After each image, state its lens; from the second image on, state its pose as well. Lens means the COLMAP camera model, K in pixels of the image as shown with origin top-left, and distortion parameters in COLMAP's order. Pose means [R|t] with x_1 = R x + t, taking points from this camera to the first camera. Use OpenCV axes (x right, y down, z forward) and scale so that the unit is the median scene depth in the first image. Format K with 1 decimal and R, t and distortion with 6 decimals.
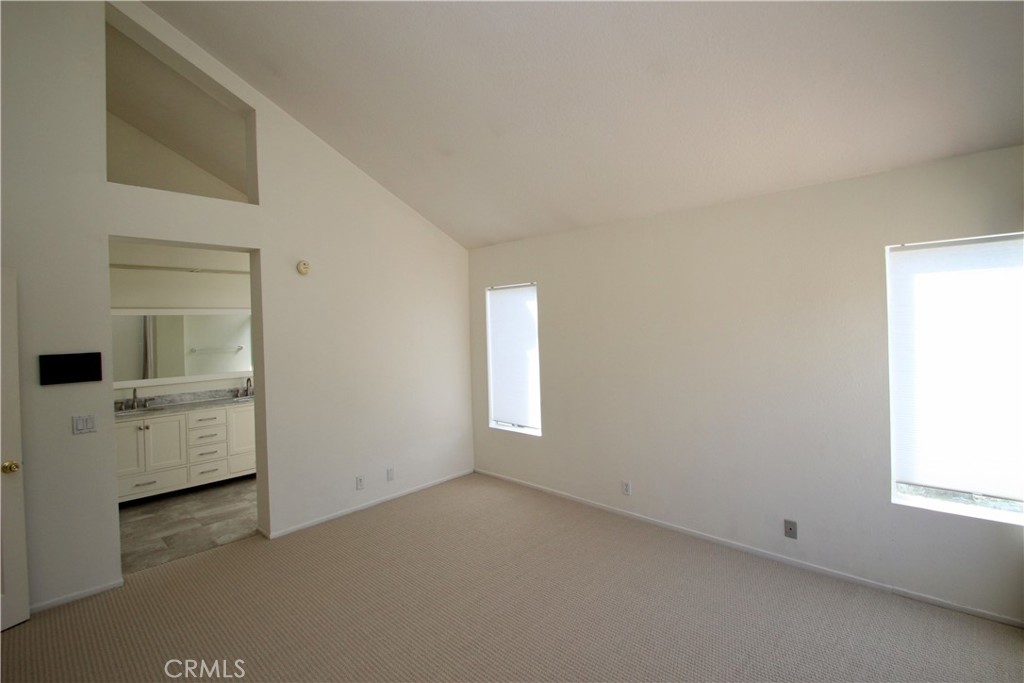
lens RADIAL K [[474.0, 0, 515.4], [0, 474.0, 327.2], [0, 0, 1]] dist [0.016069, -0.020594]
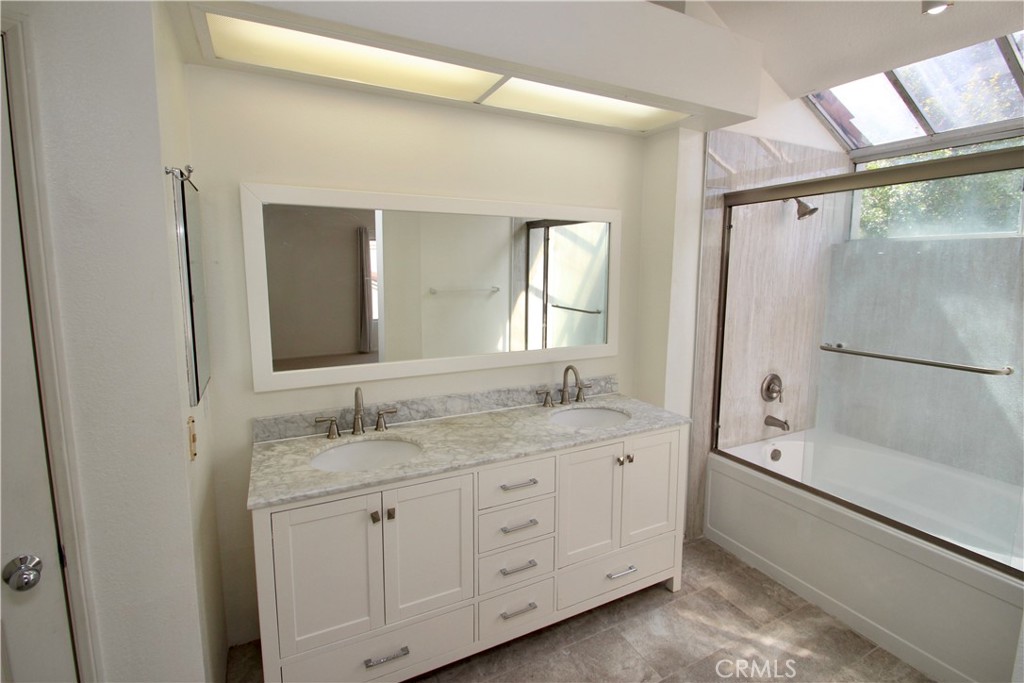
lens RADIAL K [[474.0, 0, 515.4], [0, 474.0, 327.2], [0, 0, 1]] dist [0.016069, -0.020594]
pose [[0.944185, 0.073812, -0.321041, -0.519404], [-0.033663, 0.991091, 0.128864, 0.018409], [0.327692, -0.110865, 0.938257, 0.633498]]
